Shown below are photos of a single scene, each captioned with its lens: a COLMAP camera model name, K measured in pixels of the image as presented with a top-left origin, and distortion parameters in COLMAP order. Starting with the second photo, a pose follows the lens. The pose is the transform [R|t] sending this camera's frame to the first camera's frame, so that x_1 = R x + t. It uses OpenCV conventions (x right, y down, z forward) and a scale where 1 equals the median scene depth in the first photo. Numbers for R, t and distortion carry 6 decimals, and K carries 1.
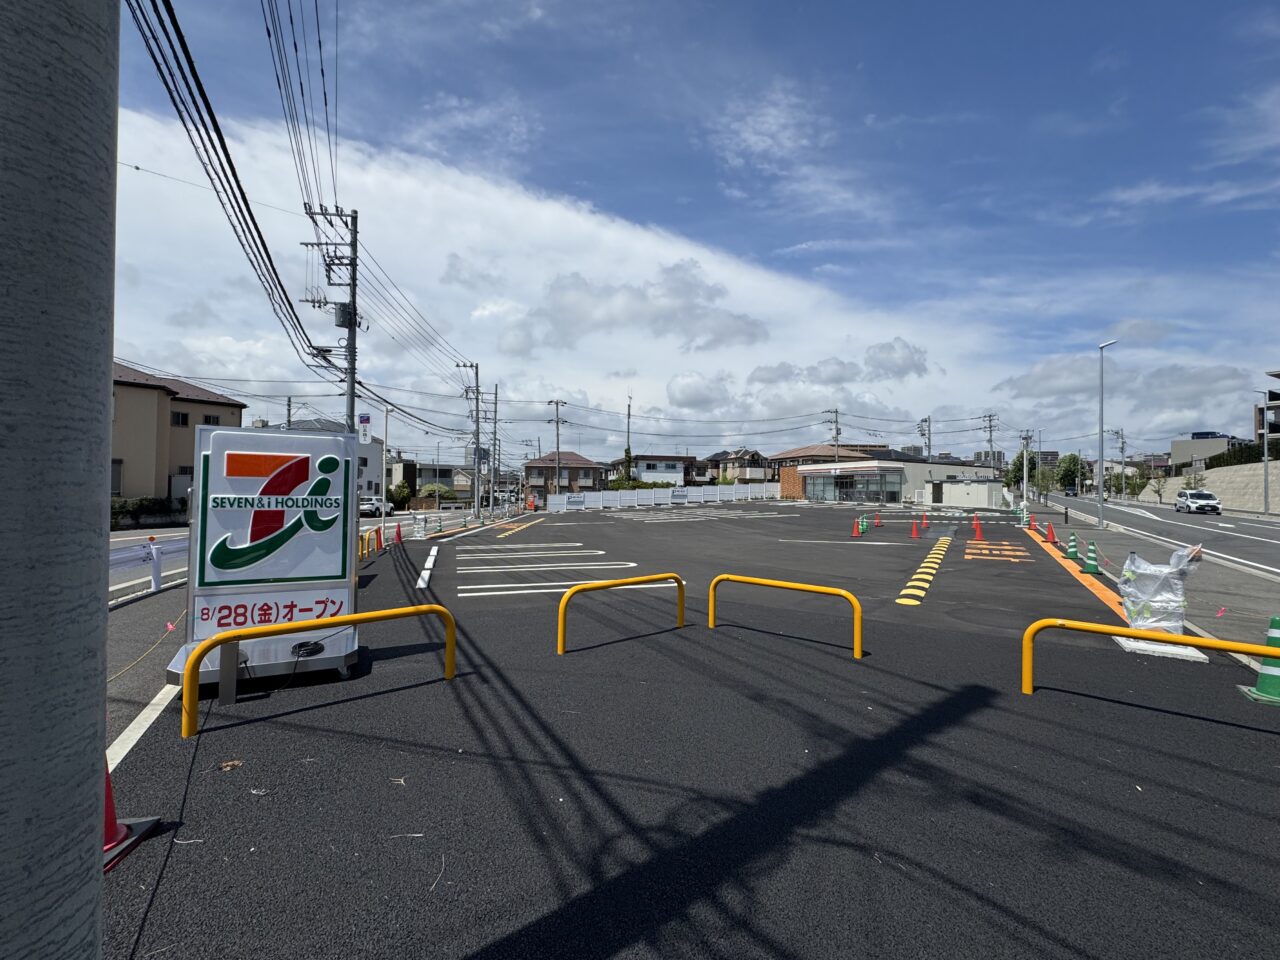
lens RADIAL K [[562.7, 0, 640.0], [0, 562.7, 480.0], [0, 0, 1]] dist [0.018589, 0.000345]
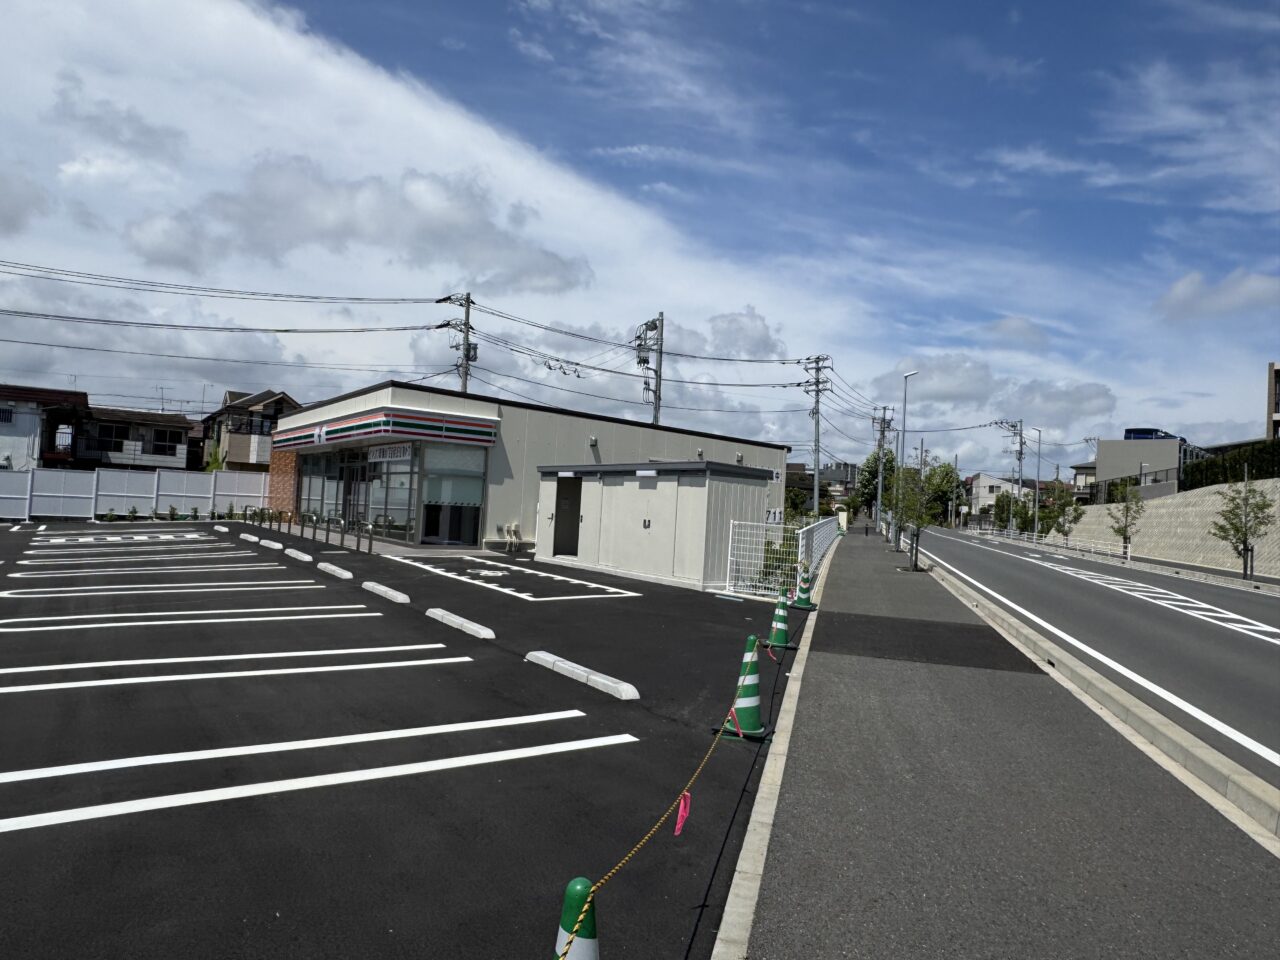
lens RADIAL K [[839.5, 0, 640.0], [0, 839.5, 480.0], [0, 0, 1]] dist [0.037108, 0.000401]
pose [[0.949990, 0.048092, 0.308554, 0.392008], [-0.044820, 0.998838, -0.017687, 0.010299], [-0.309046, 0.002973, 0.951043, 0.558854]]
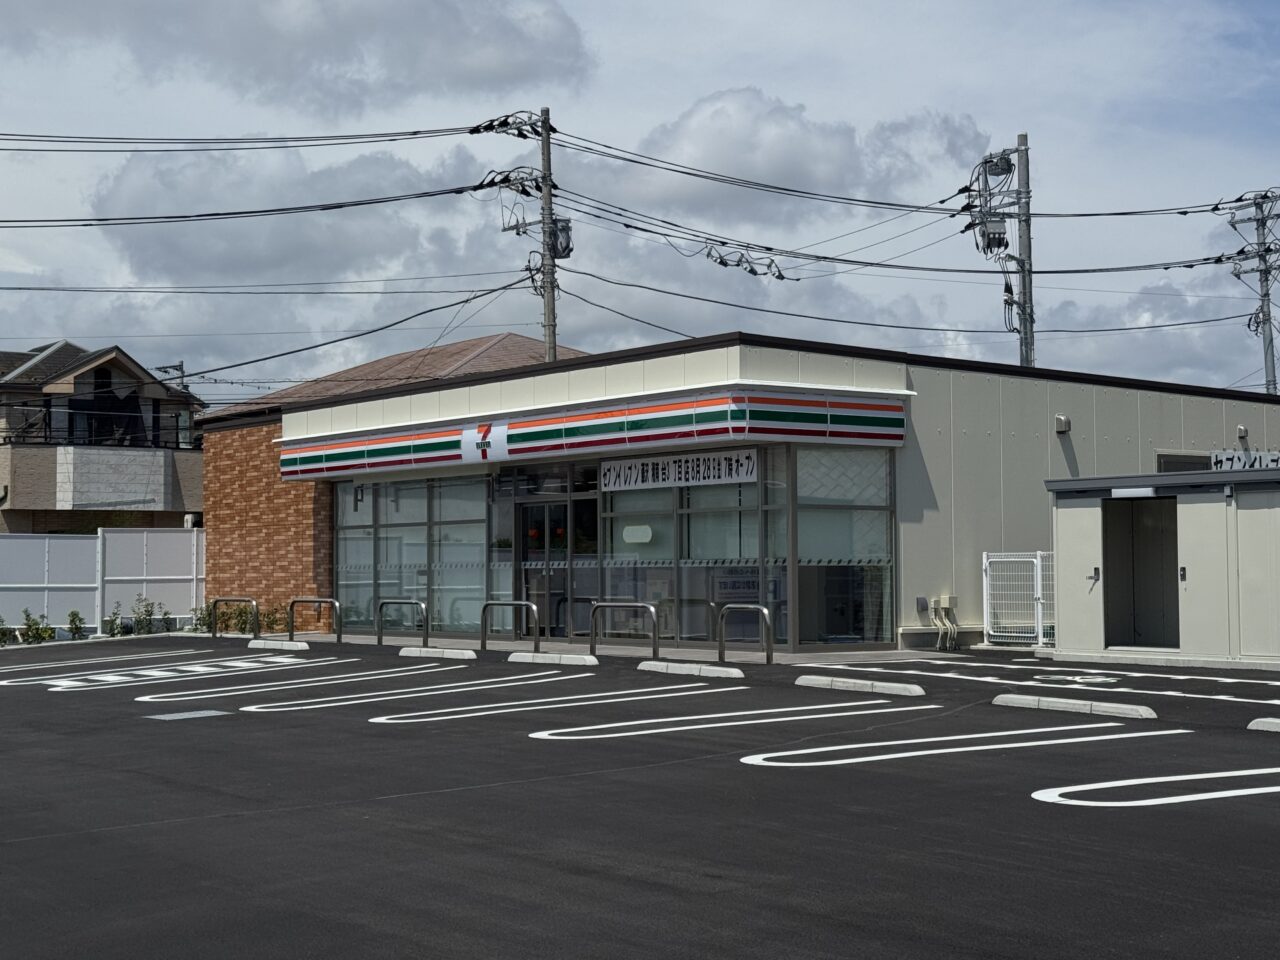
lens RADIAL K [[2100.6, 0, 640.0], [0, 2100.6, 480.0], [0, 0, 1]] dist [0.133634, 0.053803]
pose [[0.947268, -0.005235, 0.320400, 0.221283], [0.014297, 0.999561, -0.025938, 0.010967], [-0.320124, 0.029151, 0.946927, 0.494717]]
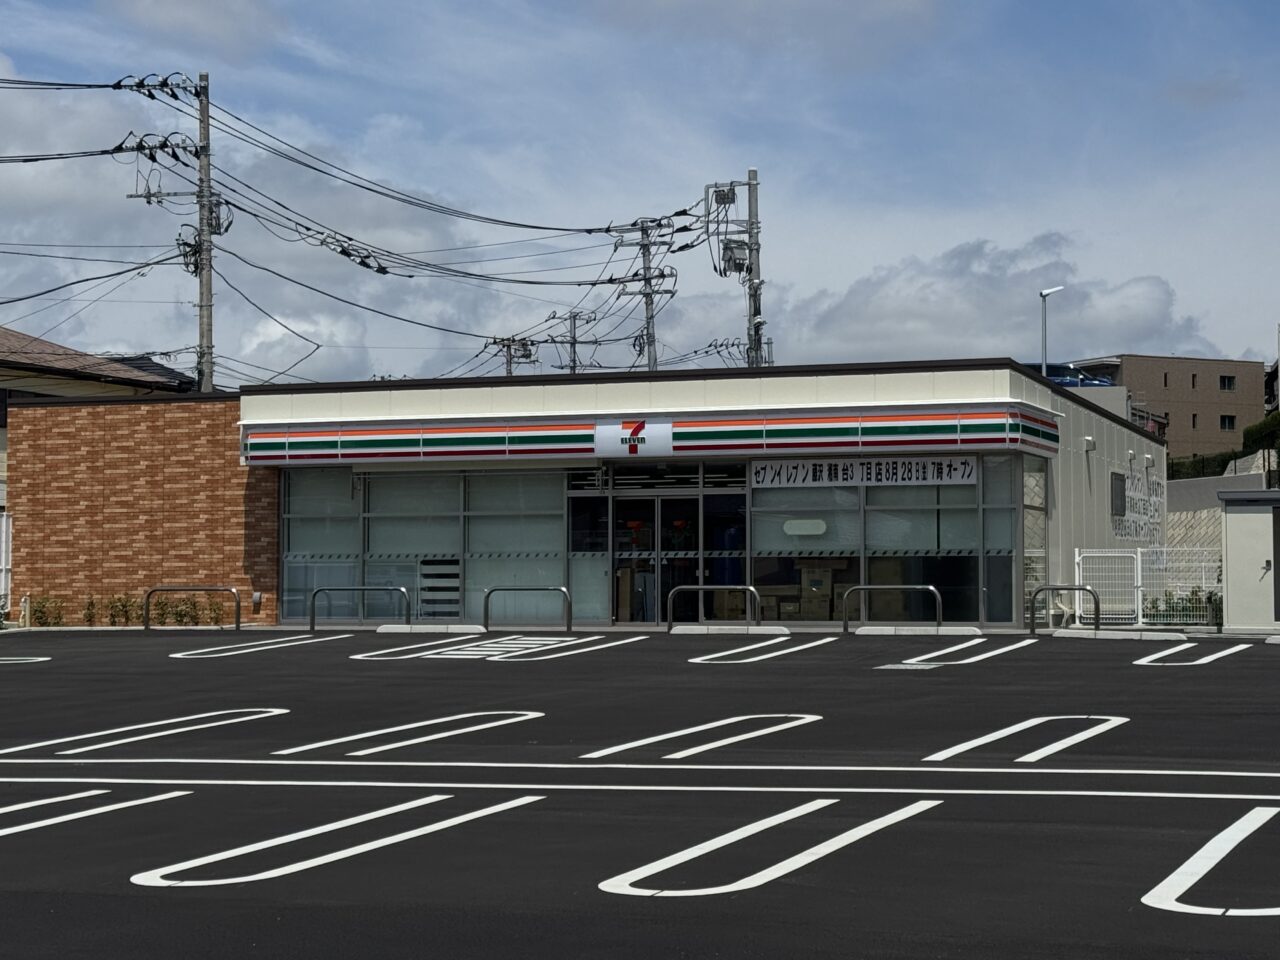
lens RADIAL K [[2526.5, 0, 641.4], [0, 2526.5, 464.2], [0, 0, 1]] dist [0.141104, -0.046823]
pose [[0.619702, 0.030054, 0.784262, -0.213083], [-0.004433, 0.999385, -0.034795, 0.018402], [-0.784825, 0.018086, 0.619453, 0.596289]]
